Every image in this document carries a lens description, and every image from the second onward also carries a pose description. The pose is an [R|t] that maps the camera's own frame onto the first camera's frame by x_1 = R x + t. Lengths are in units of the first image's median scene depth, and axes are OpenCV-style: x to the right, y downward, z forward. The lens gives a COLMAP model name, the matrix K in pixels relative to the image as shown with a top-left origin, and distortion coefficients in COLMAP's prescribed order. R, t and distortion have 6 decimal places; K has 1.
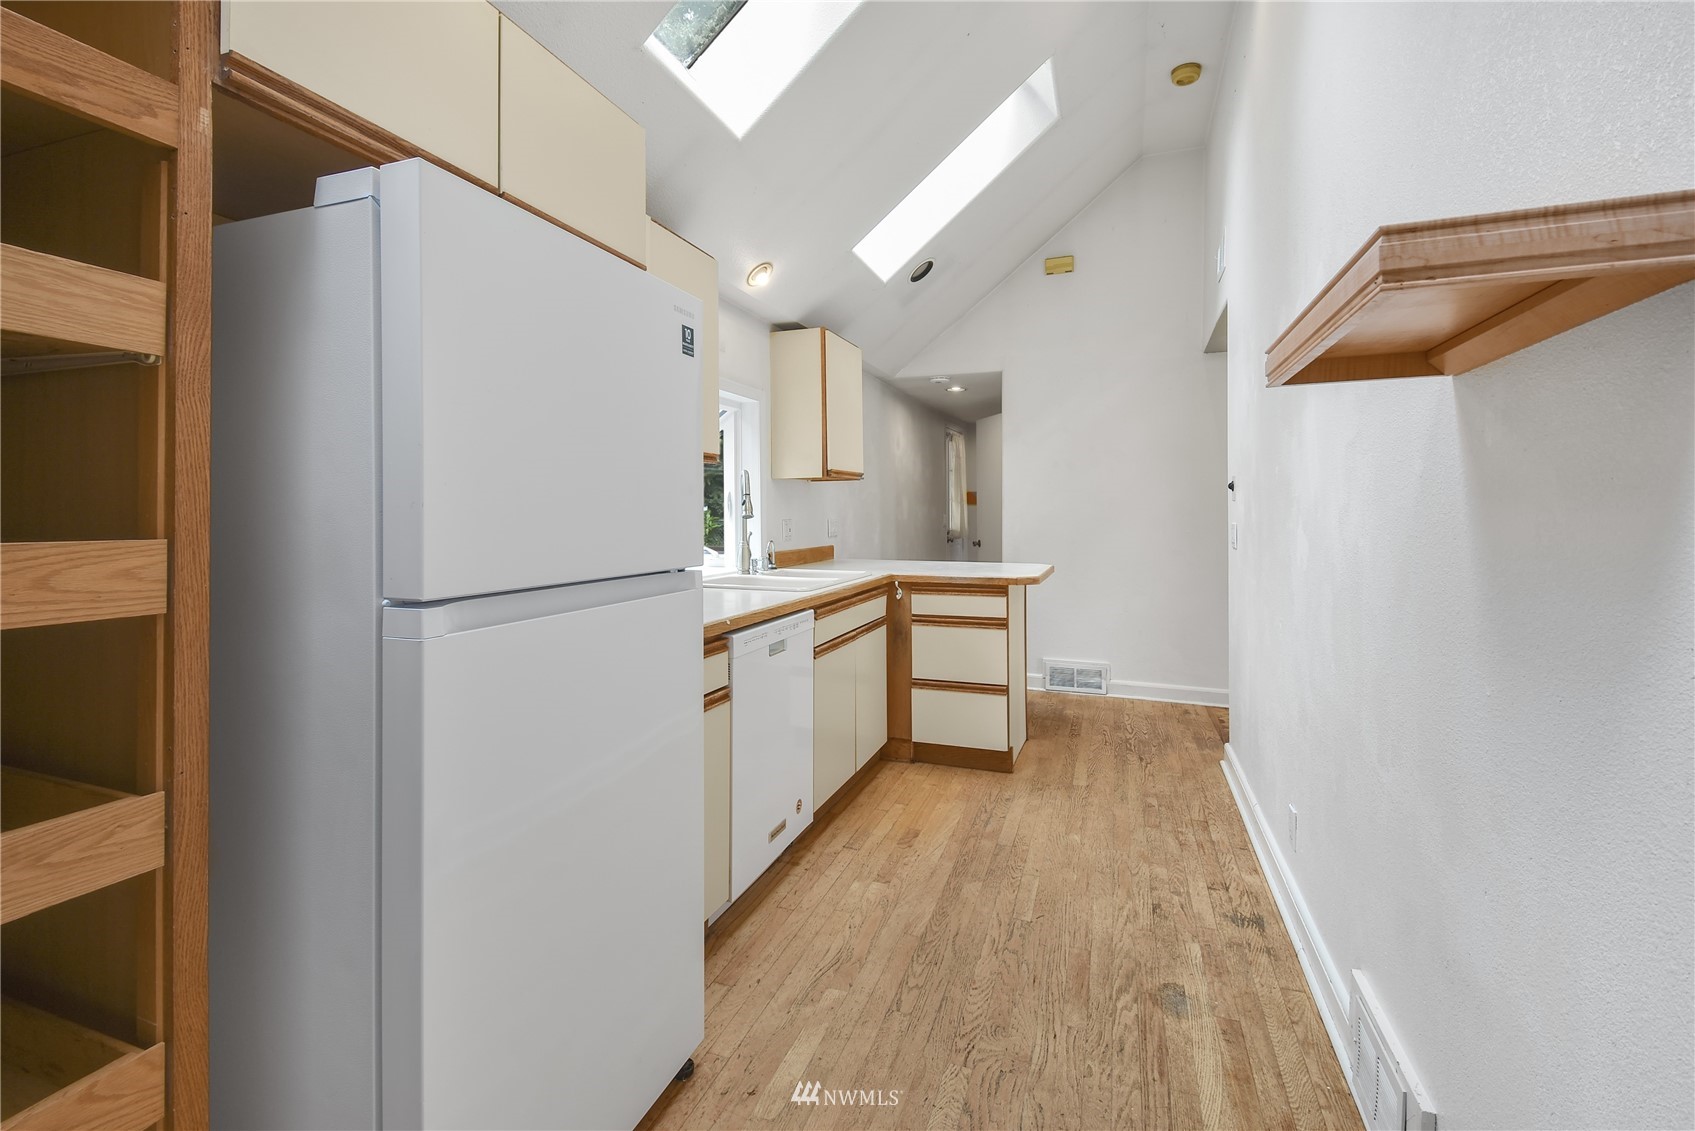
lens RADIAL K [[755.7, 0, 844.7], [0, 755.7, 502.8], [0, 0, 1]] dist [0.001203, -0.000006]
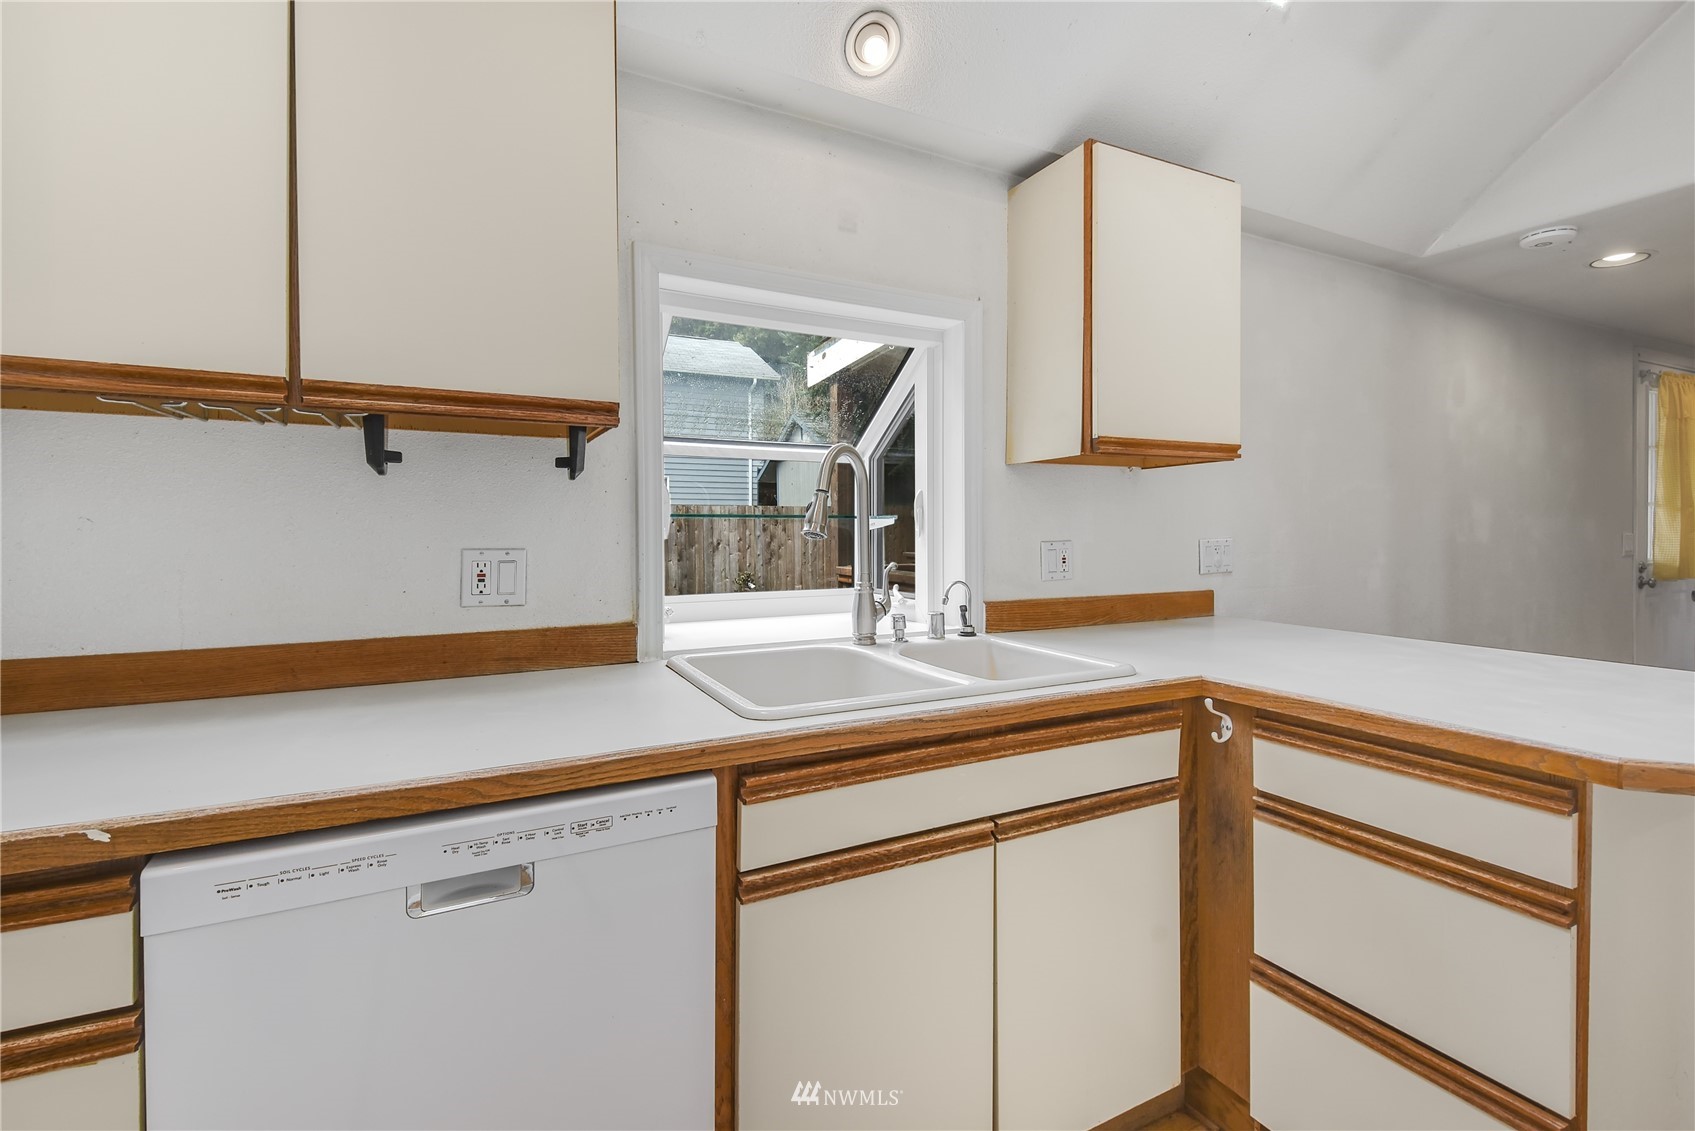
lens RADIAL K [[744.1, 0, 845.2], [0, 744.1, 538.1], [0, 0, 1]] dist [0.031840, -0.017732]
pose [[0.730944, 0.009363, -0.682373, 0.205814], [0.007607, 0.999732, 0.021866, 0.009206], [0.682395, -0.021174, 0.730677, 0.602150]]
